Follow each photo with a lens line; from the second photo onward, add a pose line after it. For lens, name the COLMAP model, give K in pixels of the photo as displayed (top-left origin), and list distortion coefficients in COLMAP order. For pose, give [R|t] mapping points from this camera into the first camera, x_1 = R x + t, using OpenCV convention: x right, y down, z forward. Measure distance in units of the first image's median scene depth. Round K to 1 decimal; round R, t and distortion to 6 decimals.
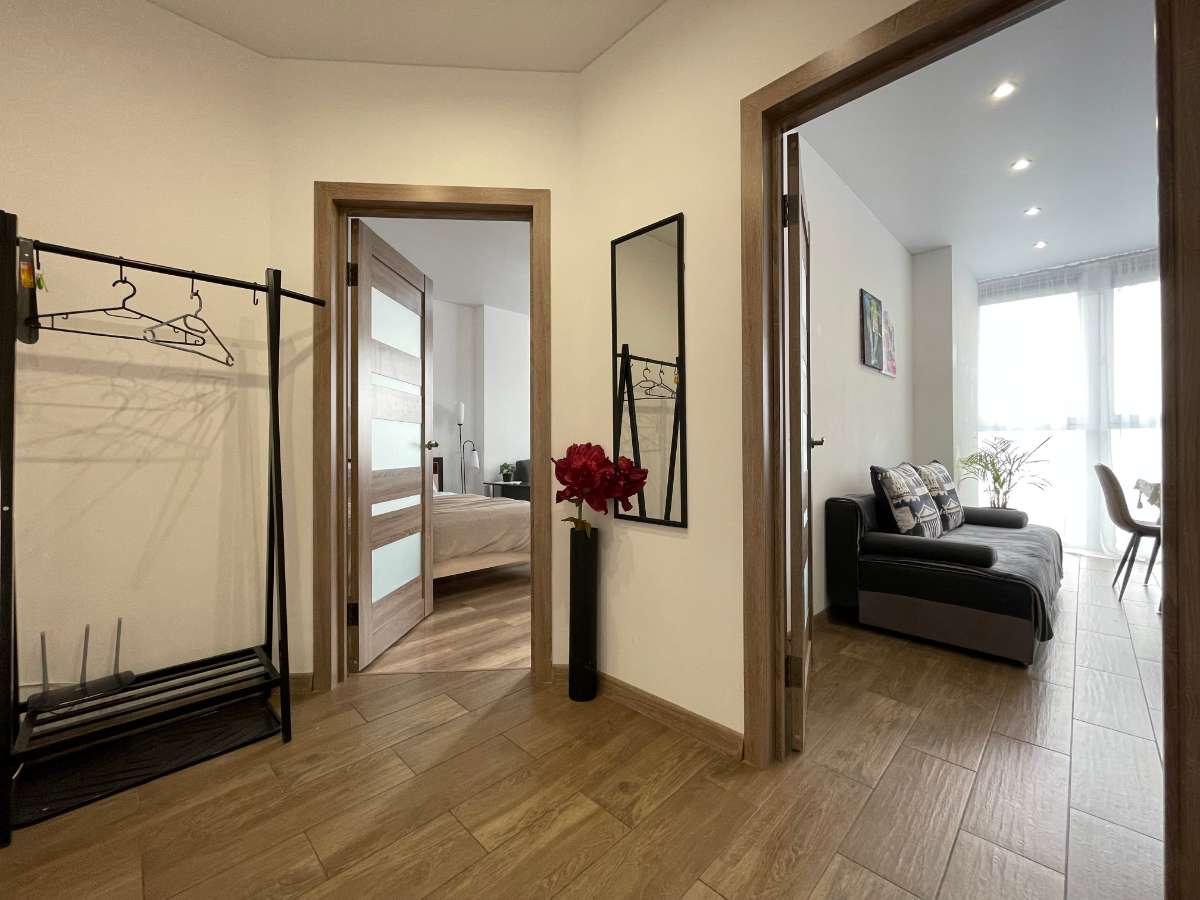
lens RADIAL K [[481.8, 0, 600.3], [0, 481.8, 442.5], [0, 0, 1]] dist [-0.000964, 0.000354]
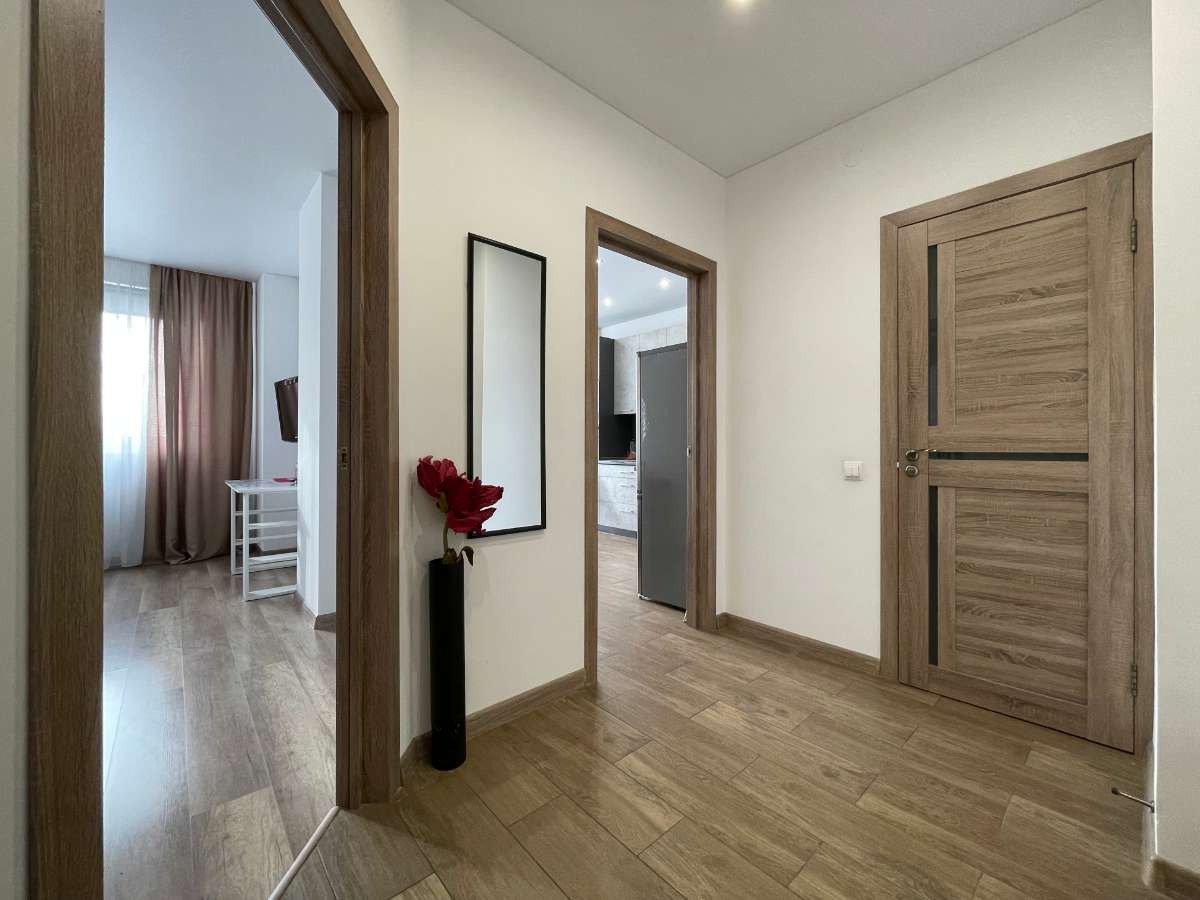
lens RADIAL K [[484.5, 0, 586.7], [0, 484.5, 448.0], [0, 0, 1]] dist [-0.001924, -0.000106]
pose [[0.077030, 0.003768, 0.997022, -1.066180], [-0.008055, 0.999963, -0.003157, -0.016660], [-0.996996, -0.007788, 0.077058, 0.875102]]
